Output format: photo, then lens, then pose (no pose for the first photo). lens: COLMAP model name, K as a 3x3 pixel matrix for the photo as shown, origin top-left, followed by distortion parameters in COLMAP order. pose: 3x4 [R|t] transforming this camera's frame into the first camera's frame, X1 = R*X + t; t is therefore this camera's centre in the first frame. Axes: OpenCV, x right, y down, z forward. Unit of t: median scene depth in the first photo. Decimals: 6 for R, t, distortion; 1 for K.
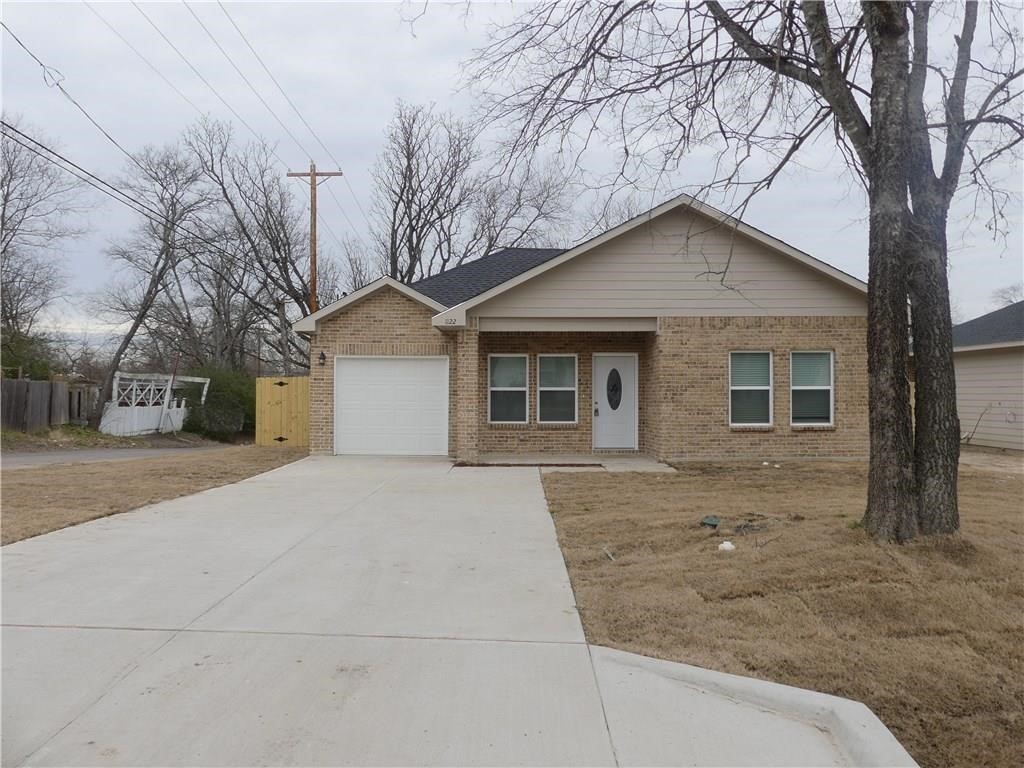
lens RADIAL K [[762.4, 0, 512.0], [0, 762.4, 384.0], [0, 0, 1]] dist [-0.051051, 0.003072]
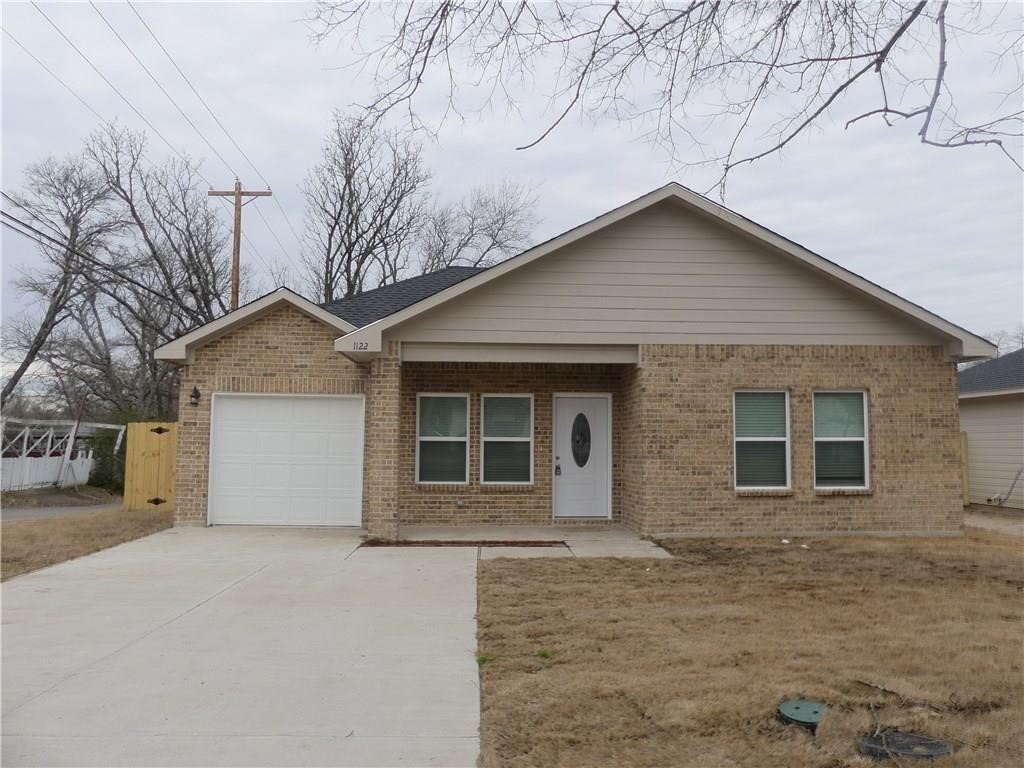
lens RADIAL K [[762.4, 0, 512.0], [0, 762.4, 384.0], [0, 0, 1]] dist [-0.051051, 0.003072]
pose [[0.998592, 0.009616, 0.052173, 0.024265], [-0.006129, 0.997762, -0.066589, 0.002099], [-0.052696, 0.066175, 0.996416, 0.238594]]
